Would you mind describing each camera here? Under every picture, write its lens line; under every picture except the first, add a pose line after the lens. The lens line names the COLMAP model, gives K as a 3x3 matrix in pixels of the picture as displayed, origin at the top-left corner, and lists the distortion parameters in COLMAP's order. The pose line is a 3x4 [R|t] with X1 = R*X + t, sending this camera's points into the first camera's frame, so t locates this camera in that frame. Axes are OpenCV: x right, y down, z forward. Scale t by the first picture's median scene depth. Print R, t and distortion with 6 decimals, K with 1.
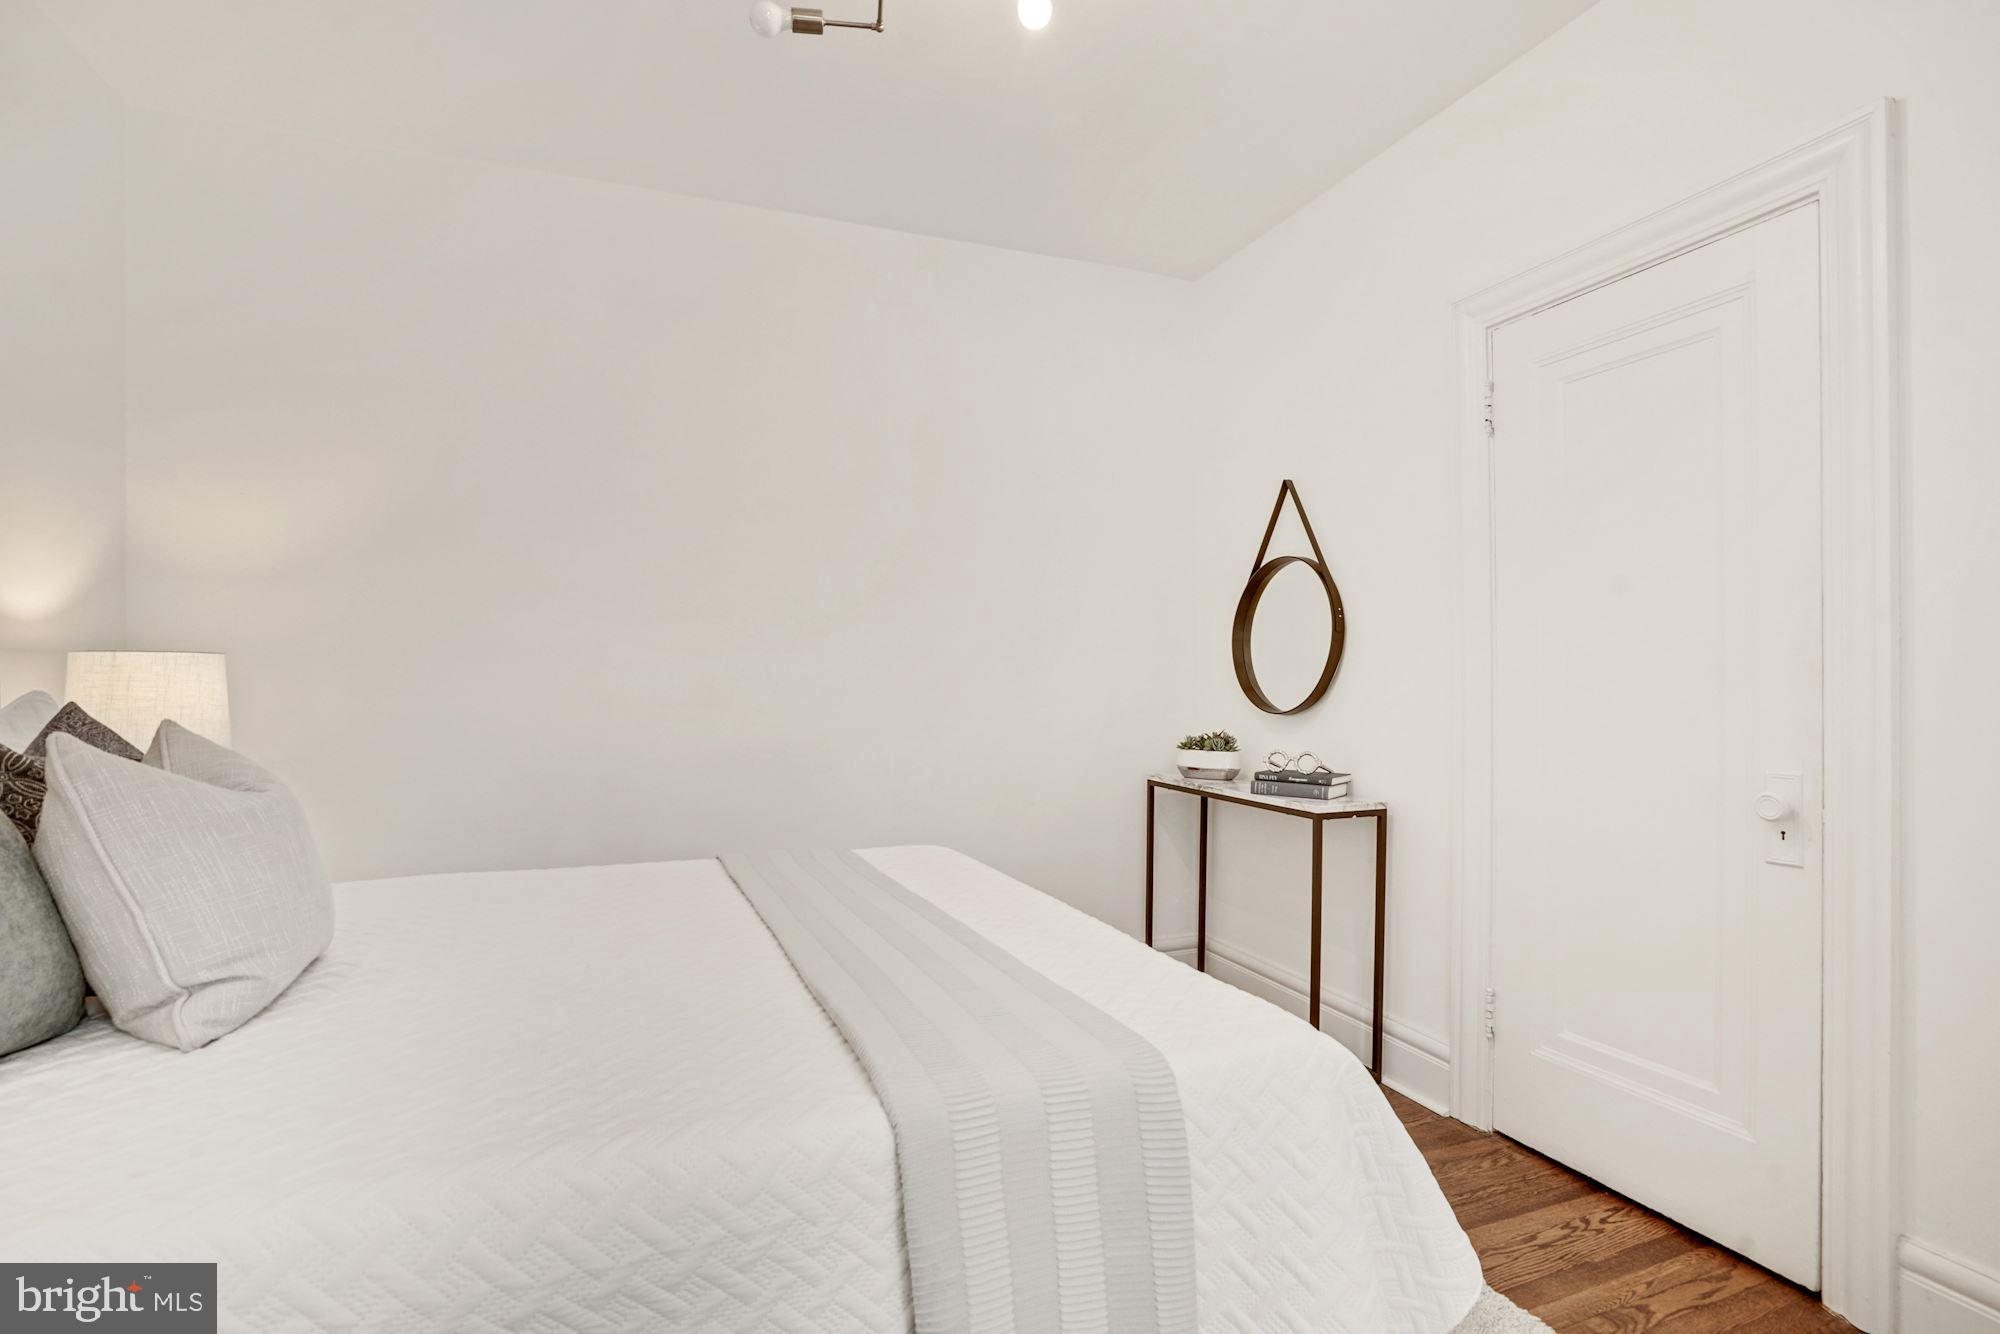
lens RADIAL K [[933.3, 0, 1003.5], [0, 933.3, 681.8], [0, 0, 1]] dist [-0.045693, 0.023070]
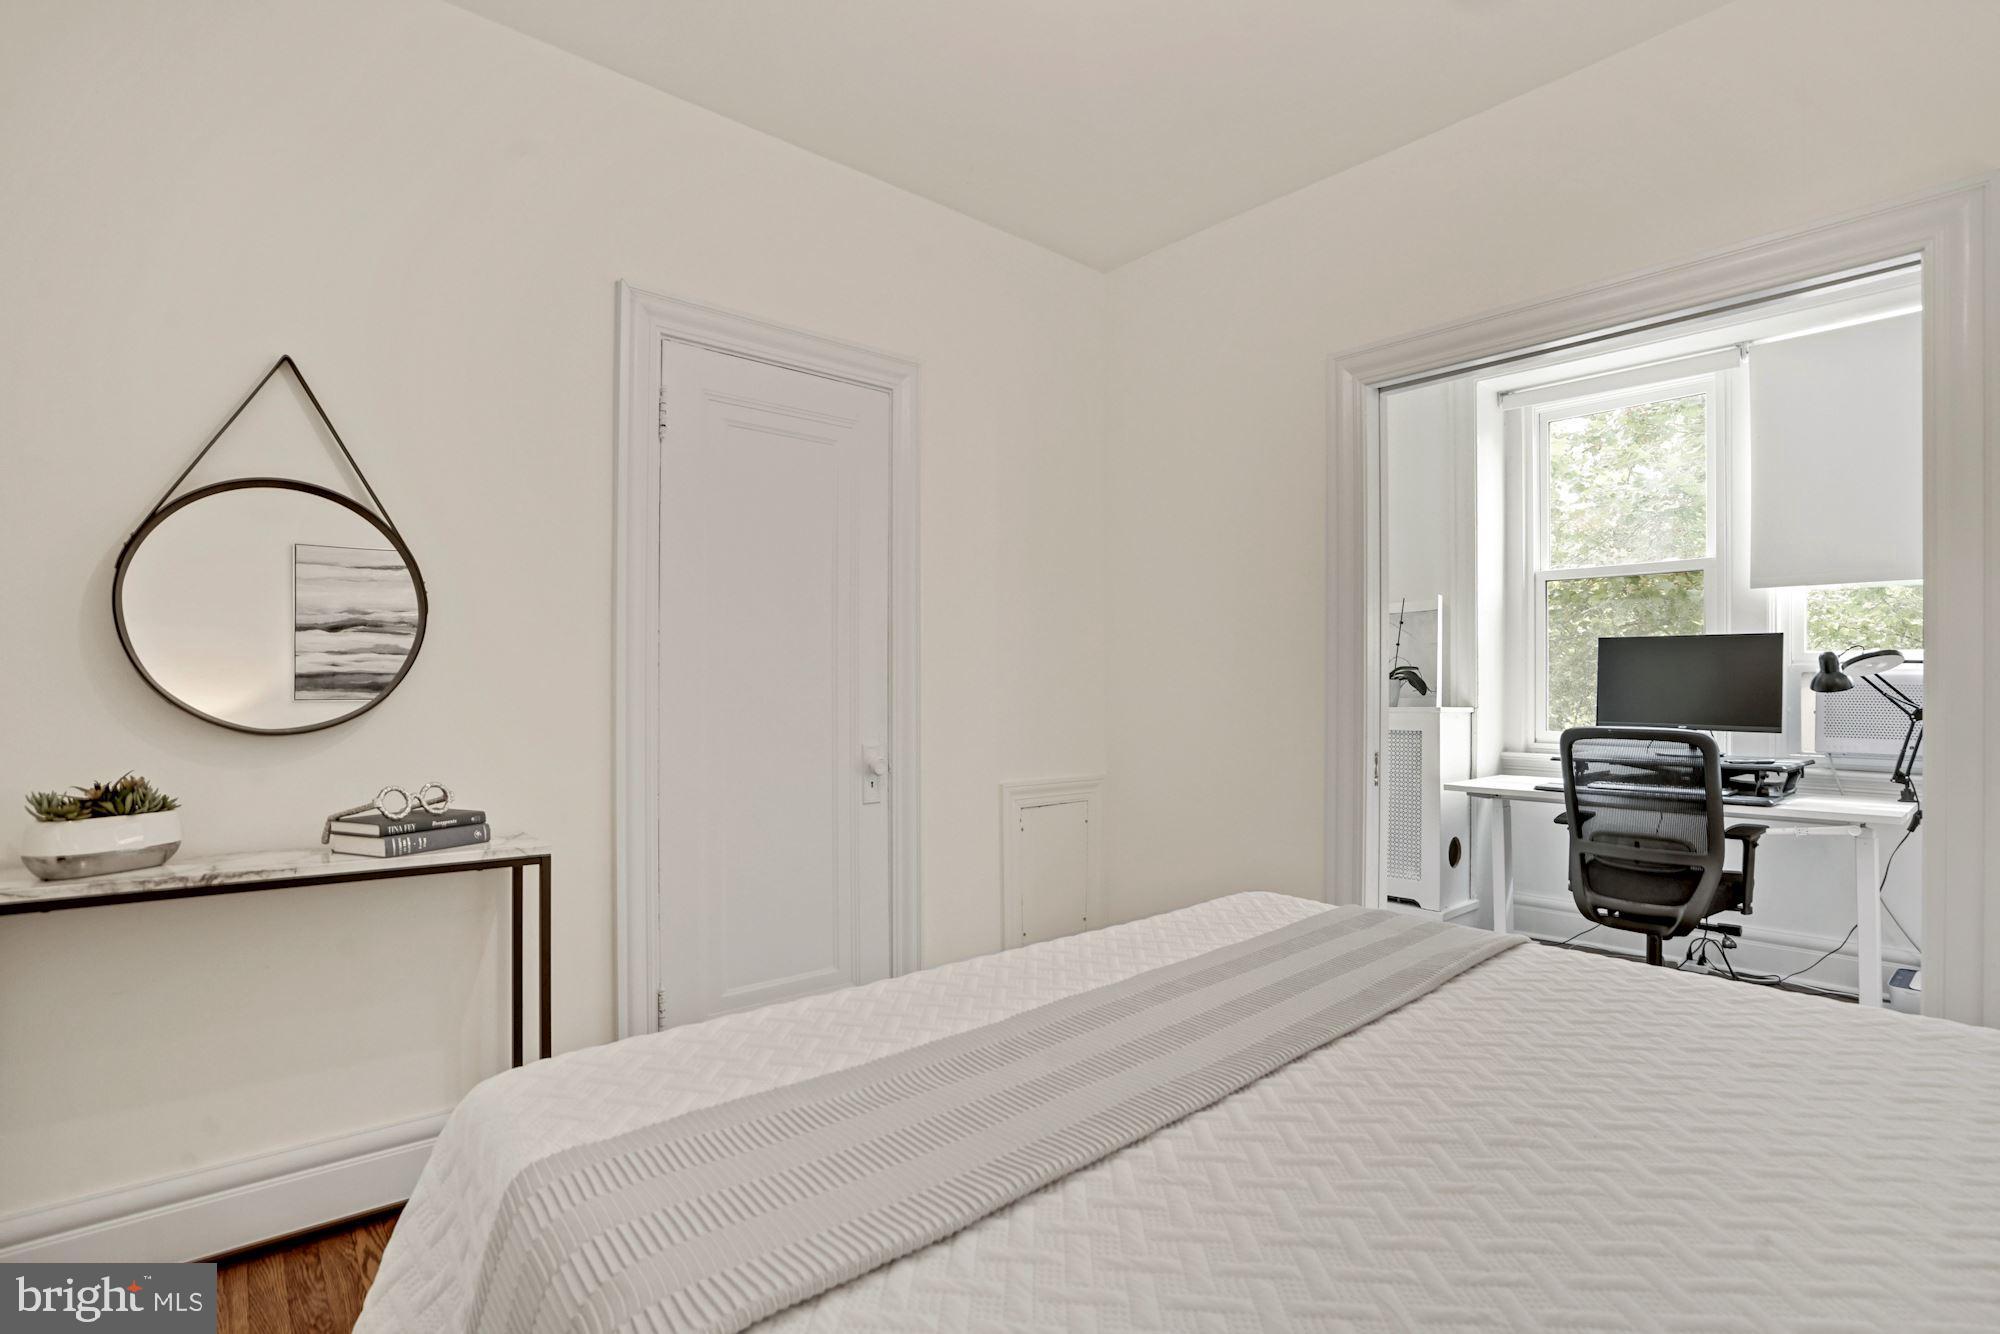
lens RADIAL K [[933.3, 0, 1003.5], [0, 933.3, 681.8], [0, 0, 1]] dist [-0.045693, 0.023070]
pose [[-0.336835, 0.007128, 0.941537, -0.441432], [-0.010982, 0.999874, -0.011499, 0.003409], [-0.941500, -0.014214, -0.336714, 0.790898]]
